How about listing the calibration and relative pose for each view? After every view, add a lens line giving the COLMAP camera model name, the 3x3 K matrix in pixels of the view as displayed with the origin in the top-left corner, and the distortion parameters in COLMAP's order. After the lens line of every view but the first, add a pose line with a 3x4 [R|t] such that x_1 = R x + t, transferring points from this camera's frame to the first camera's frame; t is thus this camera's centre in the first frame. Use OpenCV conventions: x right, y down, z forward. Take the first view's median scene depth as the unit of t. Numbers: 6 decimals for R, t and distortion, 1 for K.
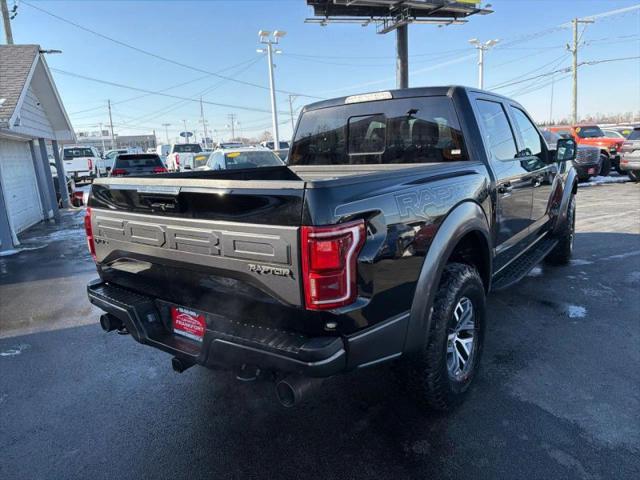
lens RADIAL K [[451.2, 0, 321.5], [0, 451.2, 244.0], [0, 0, 1]] dist [0.032651, -0.042931]
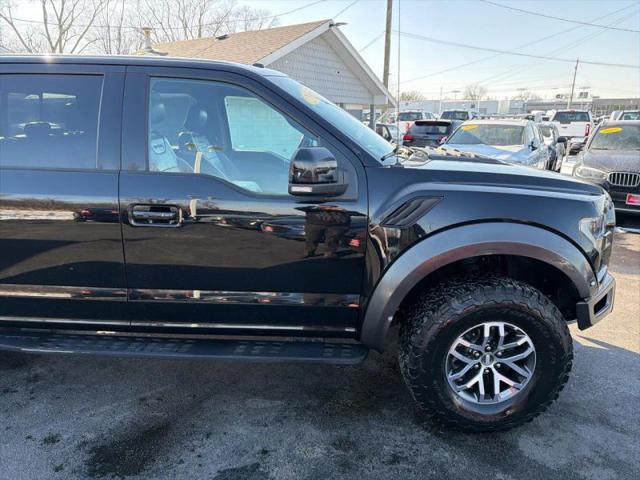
lens RADIAL K [[451.2, 0, 316.7], [0, 451.2, 243.4], [0, 0, 1]] dist [0.032651, -0.042931]
pose [[0.559302, 0.269376, -0.783975, 0.877963], [-0.207685, 0.961102, 0.182071, -0.212871], [0.802526, 0.060987, 0.593492, 0.715887]]
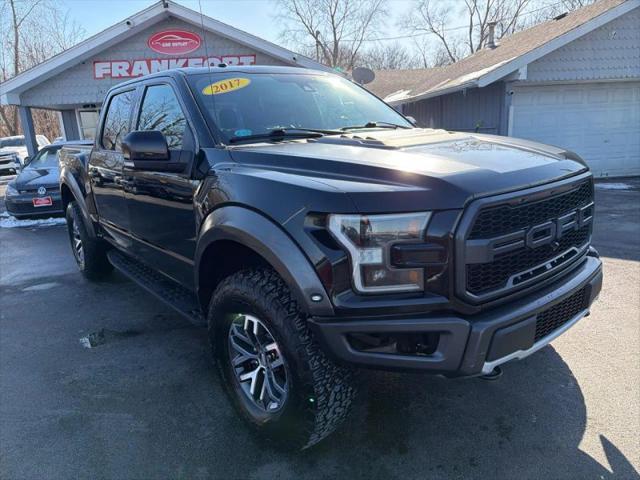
lens RADIAL K [[451.2, 0, 319.8], [0, 451.2, 238.6], [0, 0, 1]] dist [0.032651, -0.042931]
pose [[-0.242339, 0.292186, -0.925148, 0.995577], [-0.137899, 0.933518, 0.330951, -0.307921], [0.960341, 0.207779, -0.185936, 1.277314]]
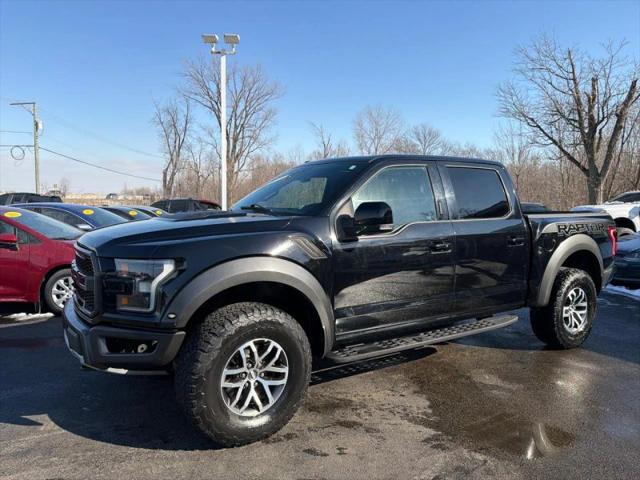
lens RADIAL K [[451.2, 0, 320.5], [0, 451.2, 241.0], [0, 0, 1]] dist [0.032651, -0.042931]
pose [[-0.939768, 0.008226, 0.341715, 0.005909], [0.103454, 0.959667, 0.261412, -0.390406], [-0.325782, 0.281018, -0.902715, 1.863831]]
